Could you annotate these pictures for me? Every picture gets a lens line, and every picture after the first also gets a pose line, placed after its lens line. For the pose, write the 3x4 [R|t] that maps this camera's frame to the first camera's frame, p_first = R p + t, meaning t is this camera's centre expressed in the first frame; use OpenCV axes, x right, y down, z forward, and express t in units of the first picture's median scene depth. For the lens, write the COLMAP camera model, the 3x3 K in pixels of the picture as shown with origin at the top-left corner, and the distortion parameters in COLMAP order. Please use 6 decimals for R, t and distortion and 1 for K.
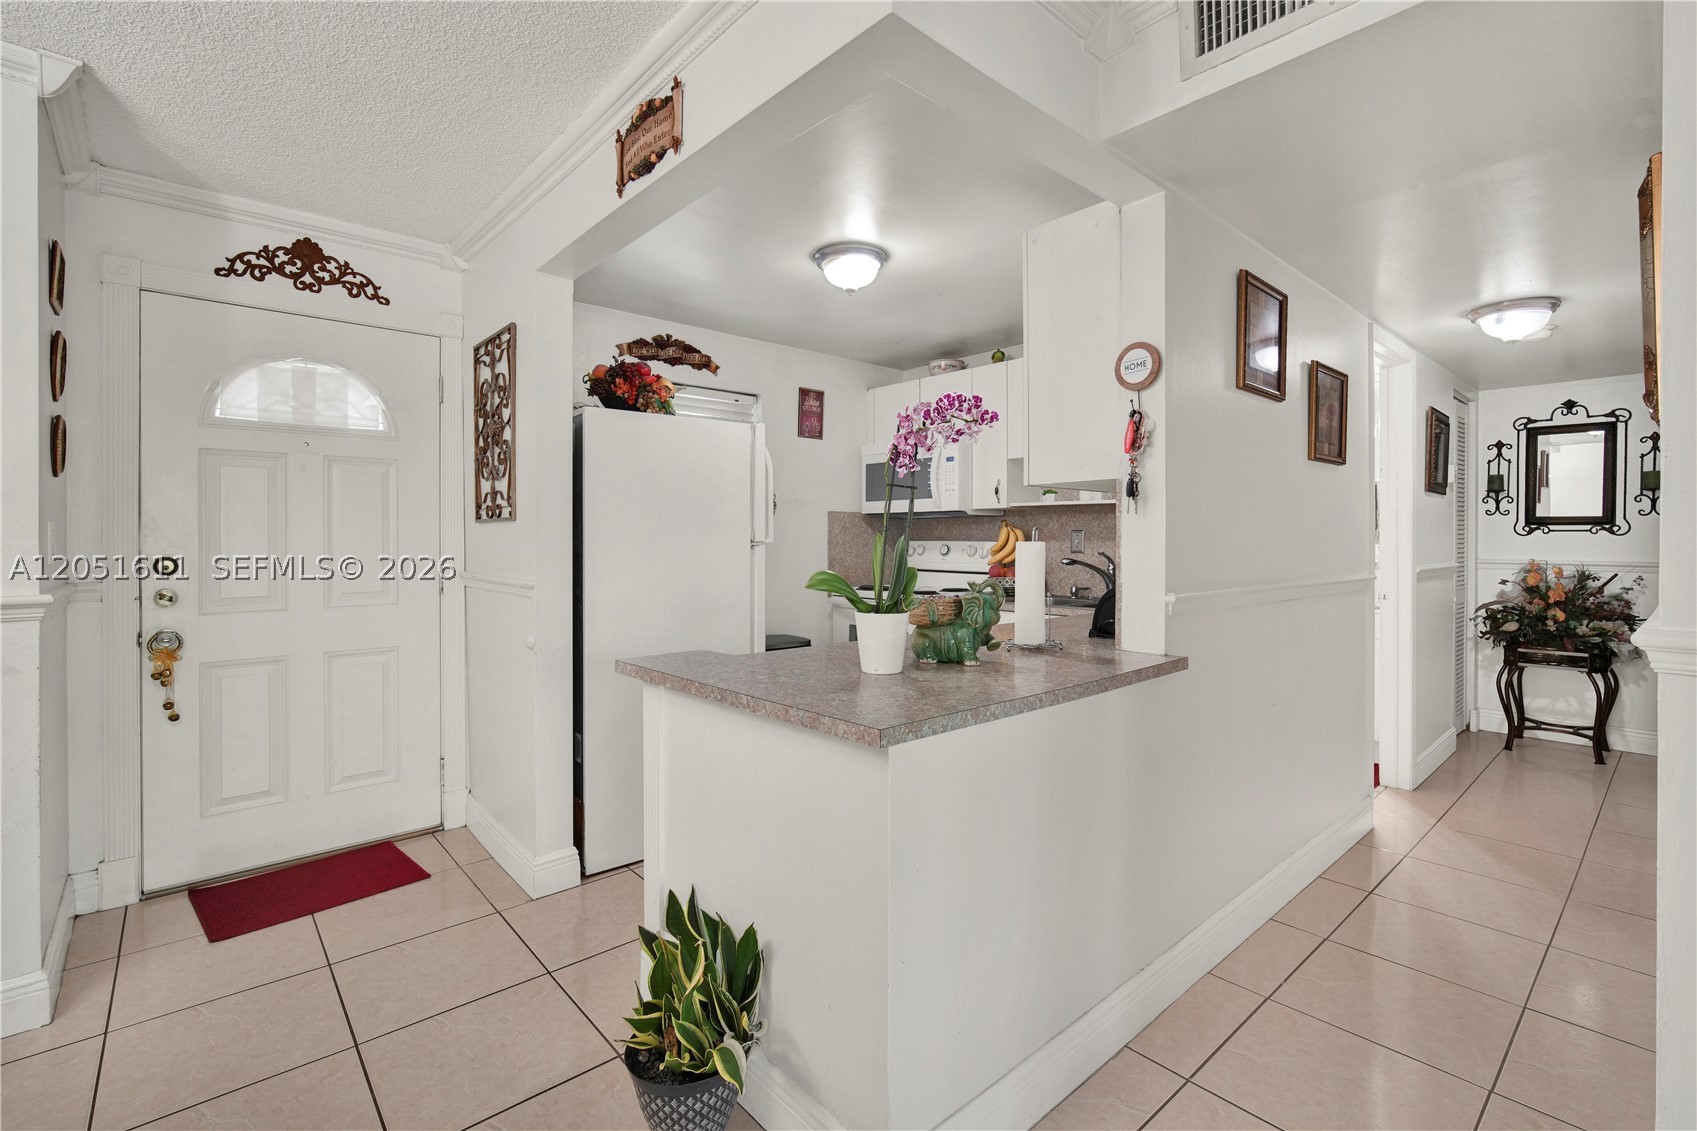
lens RADIAL K [[752.7, 0, 843.4], [0, 752.7, 538.8], [0, 0, 1]] dist [-0.015620, 0.000189]
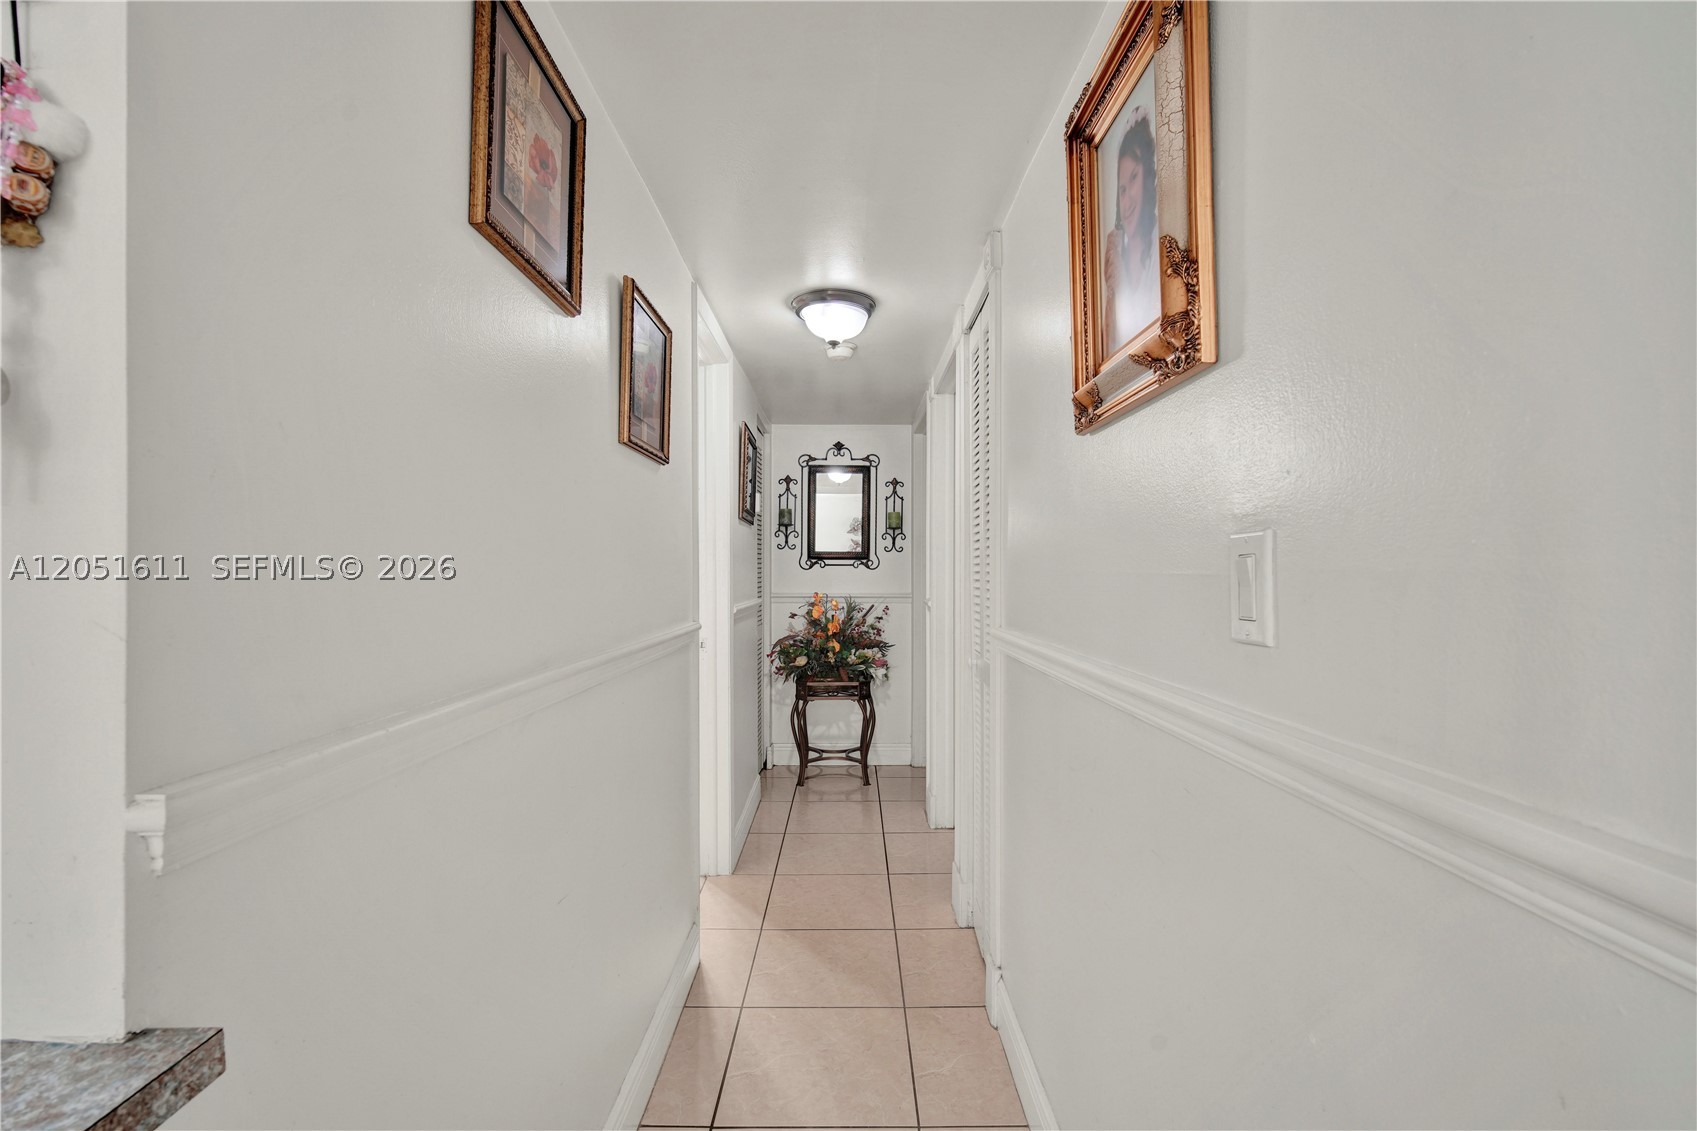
lens RADIAL K [[752.7, 0, 844.2], [0, 752.7, 571.7], [0, 0, 1]] dist [-0.015620, 0.000189]
pose [[0.660416, -0.002726, 0.750895, 0.181739], [0.003871, 0.999992, 0.000225, -0.001700], [-0.750890, 0.002758, 0.660422, 0.294472]]
